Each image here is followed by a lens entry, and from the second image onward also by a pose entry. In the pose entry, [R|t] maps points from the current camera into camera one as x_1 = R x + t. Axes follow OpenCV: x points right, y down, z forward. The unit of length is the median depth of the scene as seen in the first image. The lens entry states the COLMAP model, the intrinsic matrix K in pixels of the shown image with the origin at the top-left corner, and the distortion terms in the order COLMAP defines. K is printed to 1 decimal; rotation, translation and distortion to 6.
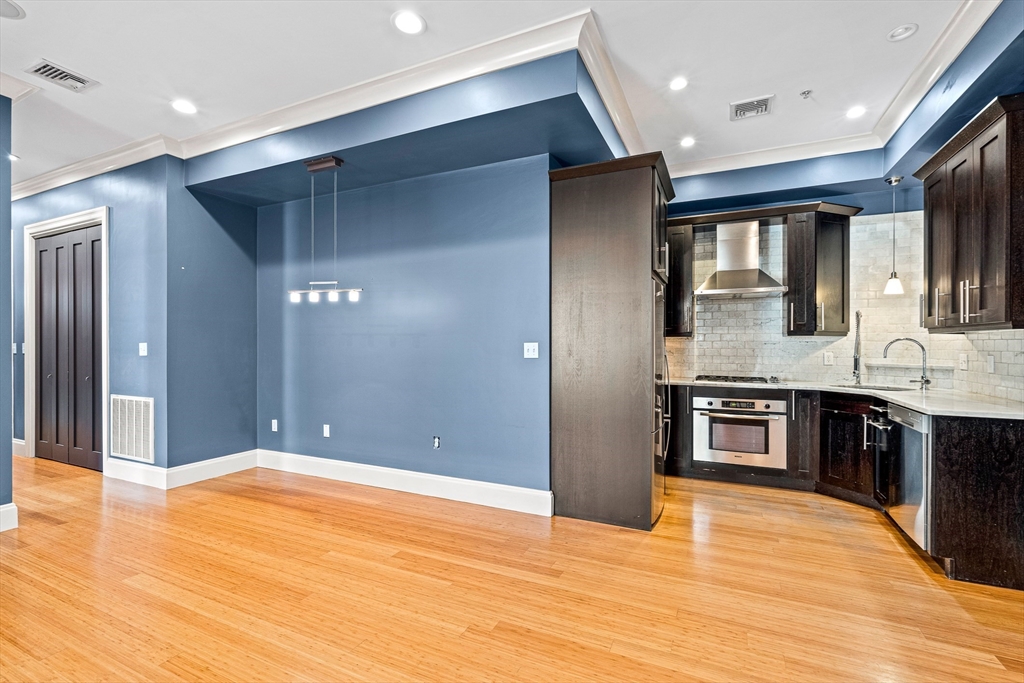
lens RADIAL K [[454.8, 0, 511.6], [0, 454.8, 345.1], [0, 0, 1]] dist [-0.005684, 0.000136]
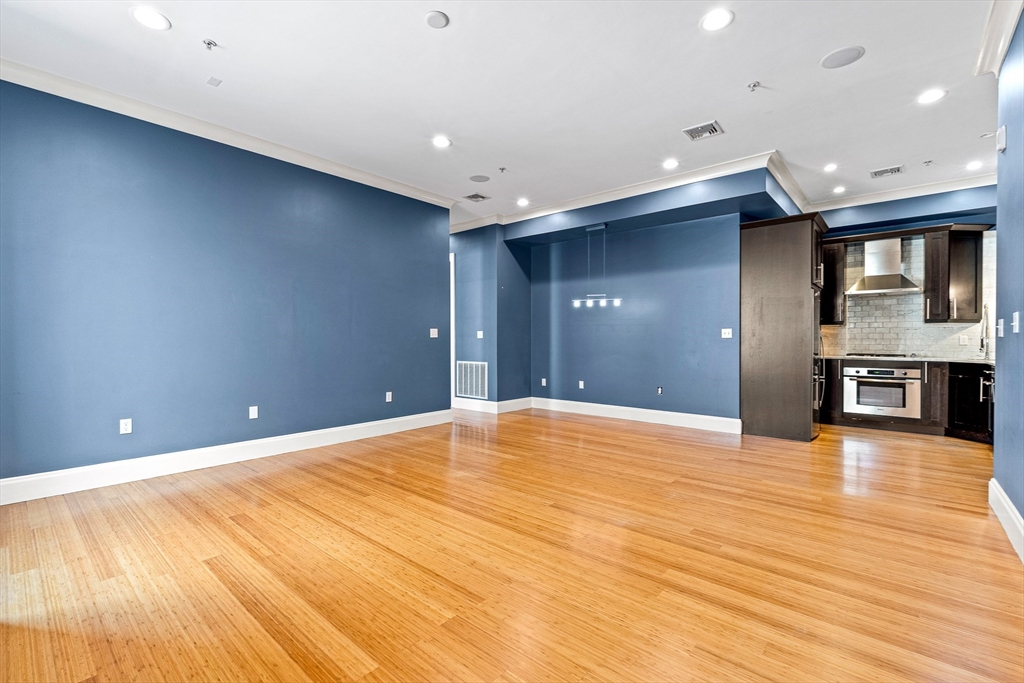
lens RADIAL K [[454.8, 0, 509.0], [0, 454.8, 342.3], [0, 0, 1]] dist [-0.005684, 0.000136]
pose [[0.961366, 0.000389, -0.275271, -0.219672], [0.001344, 0.999980, 0.006106, 0.027807], [0.275268, -0.006241, 0.961347, -0.661253]]
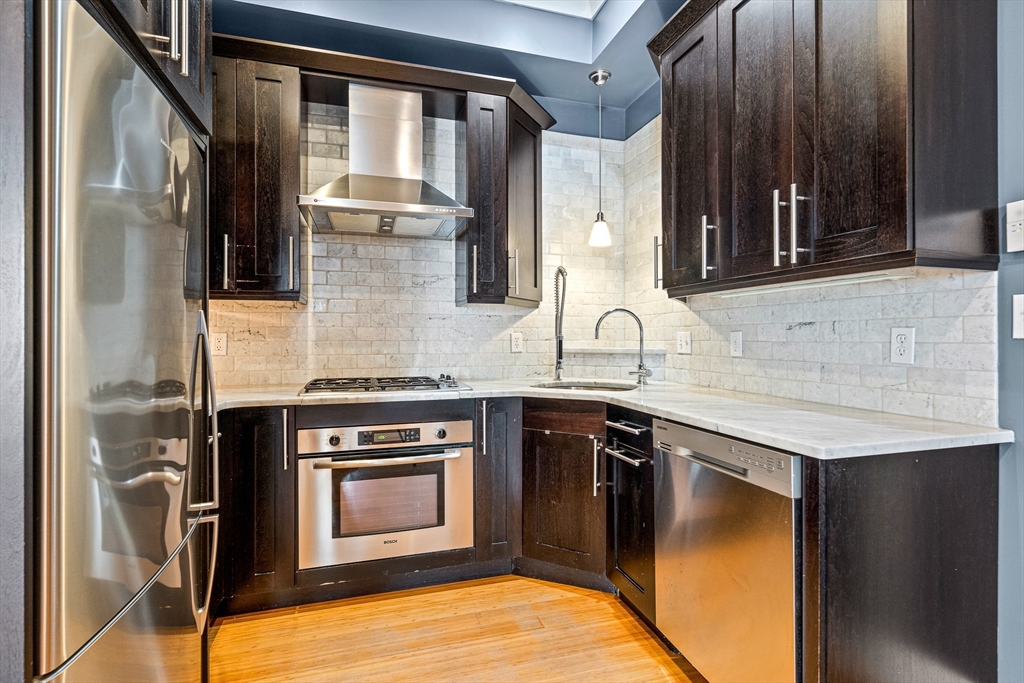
lens RADIAL K [[487.5, 0, 509.4], [0, 487.5, 337.9], [0, 0, 1]] dist [0.000835, 0.000352]
pose [[0.747365, -0.003203, 0.664406, 0.244720], [0.002307, 0.999995, 0.002227, 0.023208], [-0.664410, -0.000132, 0.747369, 0.518815]]
